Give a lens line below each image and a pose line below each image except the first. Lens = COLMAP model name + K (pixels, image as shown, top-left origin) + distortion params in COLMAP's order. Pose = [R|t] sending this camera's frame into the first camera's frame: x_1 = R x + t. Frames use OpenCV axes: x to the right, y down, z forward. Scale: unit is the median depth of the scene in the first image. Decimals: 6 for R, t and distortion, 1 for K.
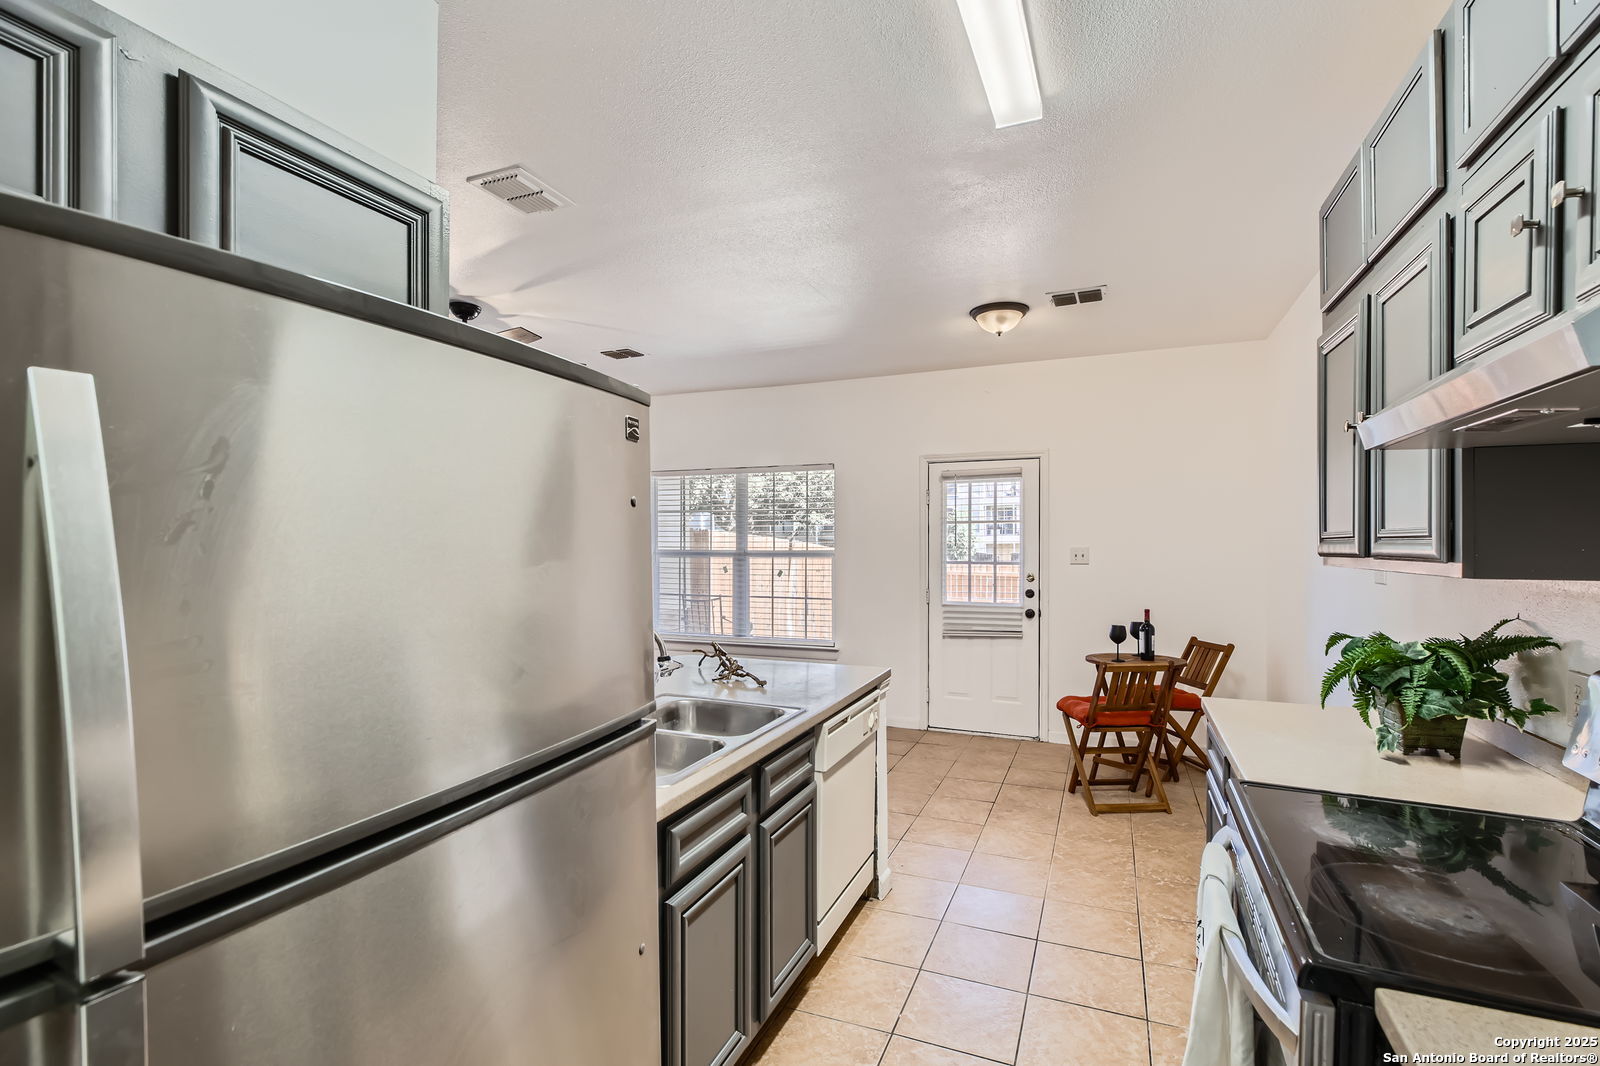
lens RADIAL K [[736.6, 0, 802.7], [0, 736.6, 544.4], [0, 0, 1]] dist [-0.003167, -0.000756]
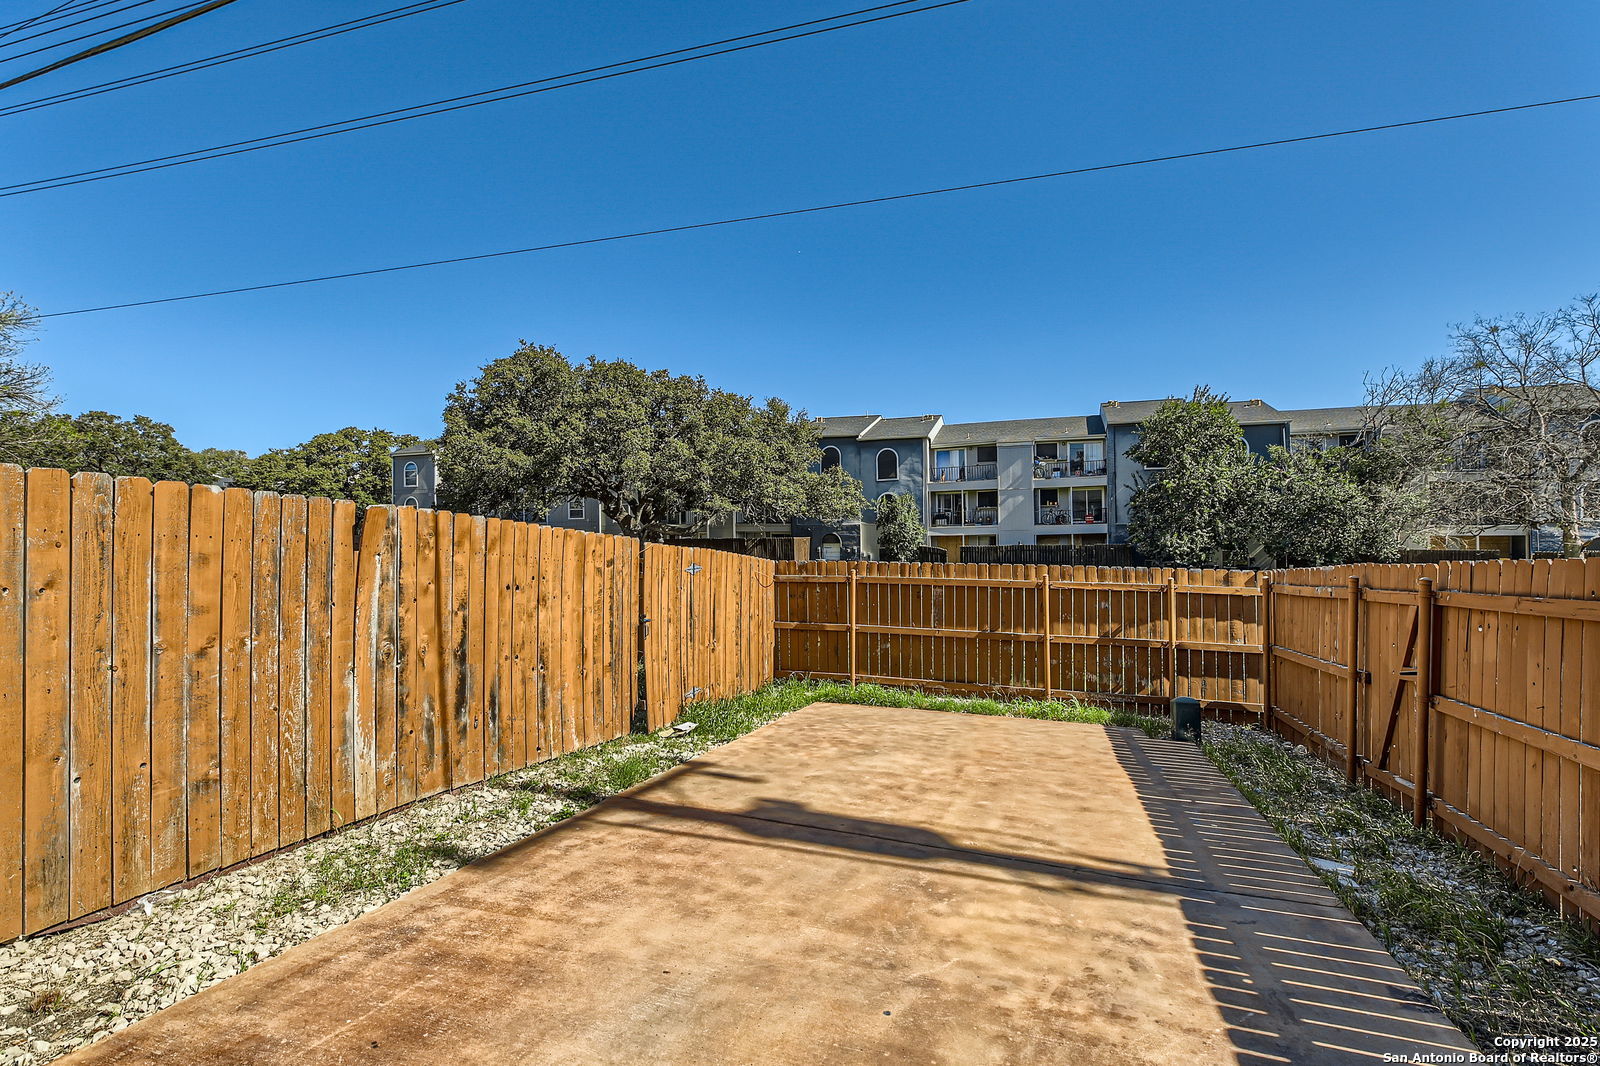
lens RADIAL K [[745.4, 0, 803.7], [0, 745.4, 526.9], [0, 0, 1]] dist [-0.002811, -0.000569]
pose [[0.997278, -0.002724, 0.073682, 0.507764], [0.003994, 0.999846, -0.017096, 0.037757], [-0.073624, 0.017344, 0.997135, 1.977962]]
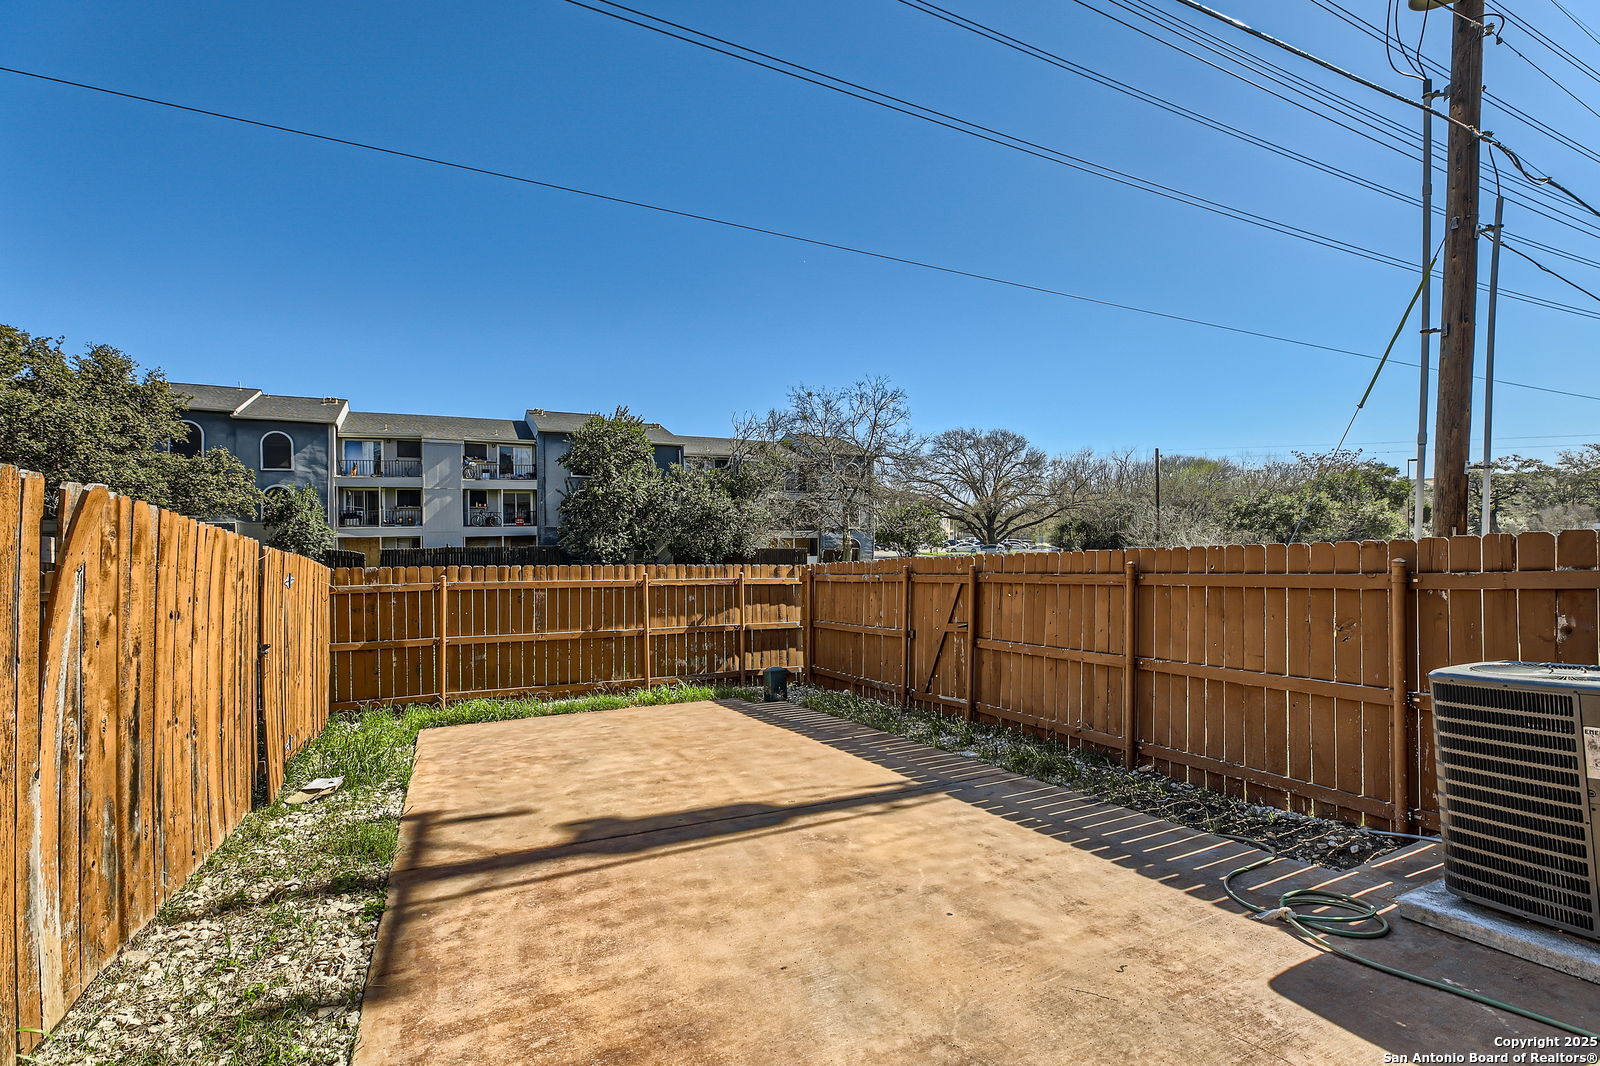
lens RADIAL K [[726.3, 0, 805.9], [0, 726.3, 537.8], [0, 0, 1]] dist [-0.003005, -0.000576]
pose [[0.641569, -0.002001, 0.767063, -0.110623], [0.004732, 0.999988, -0.001350, 0.033707], [-0.767051, 0.004496, 0.641571, 2.239543]]
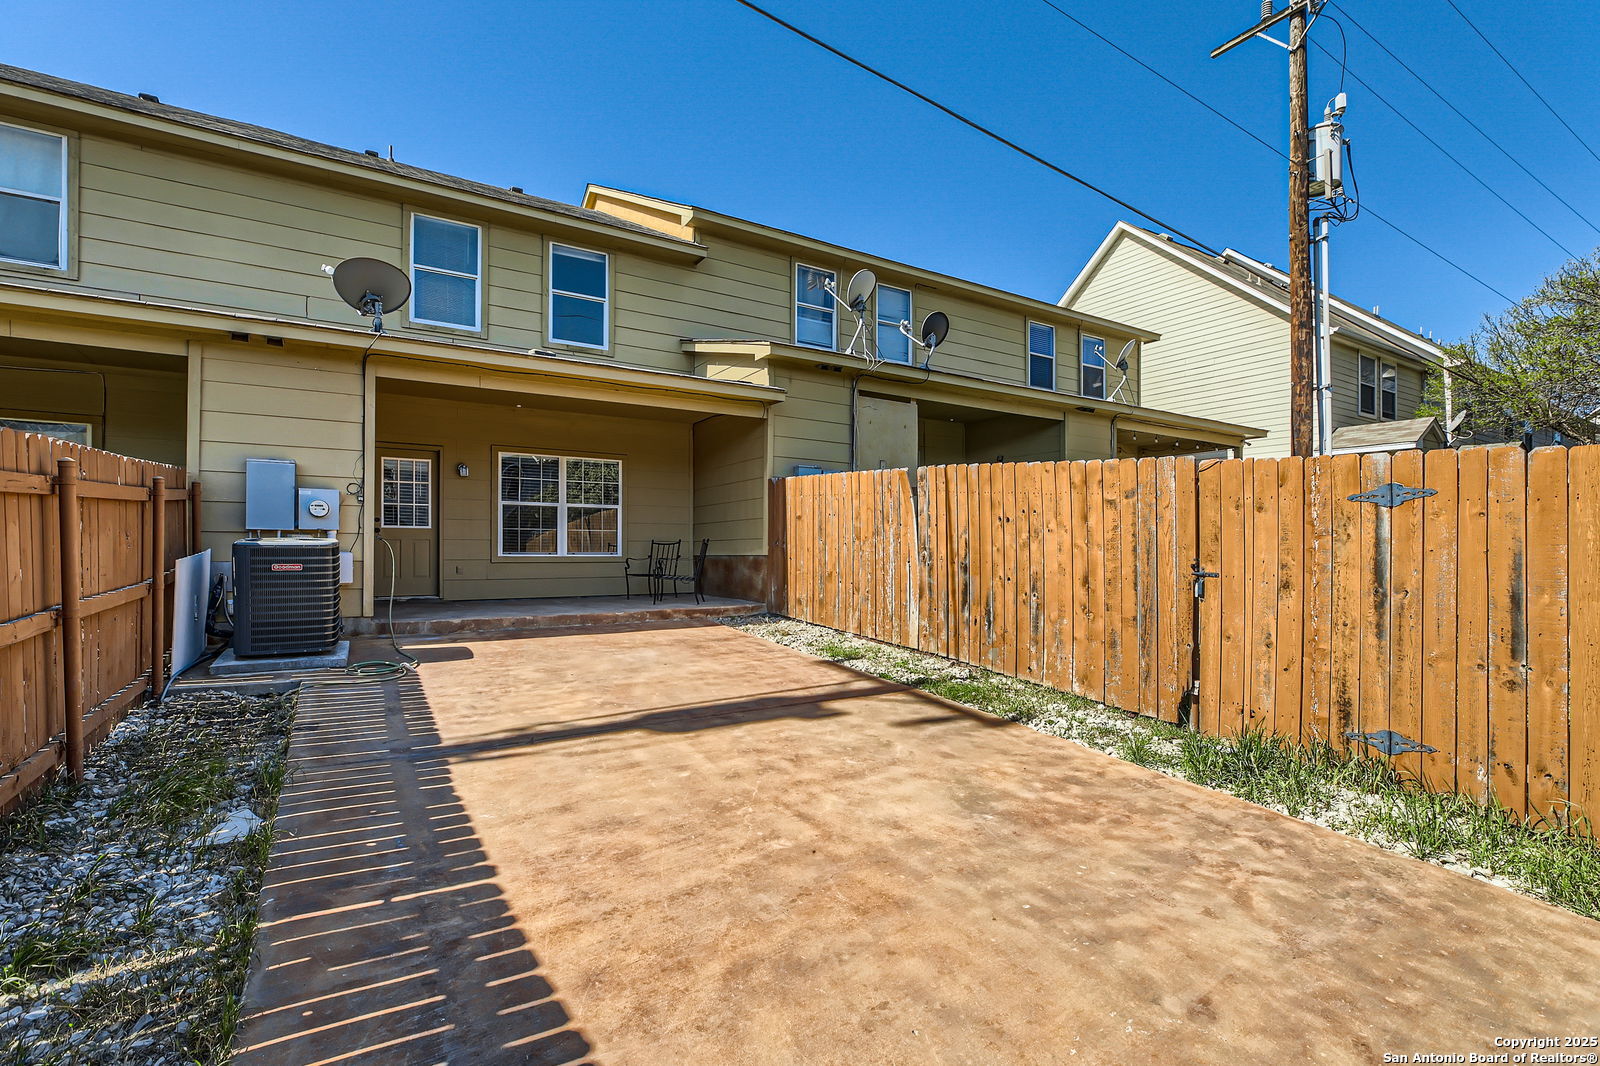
lens RADIAL K [[734.5, 0, 804.7], [0, 734.5, 551.0], [0, 0, 1]] dist [-0.001446, -0.001053]
pose [[-0.577576, -0.004534, -0.816324, 1.632469], [-0.003365, 0.999989, -0.003173, 0.200392], [0.816330, 0.000914, -0.577585, 3.966561]]
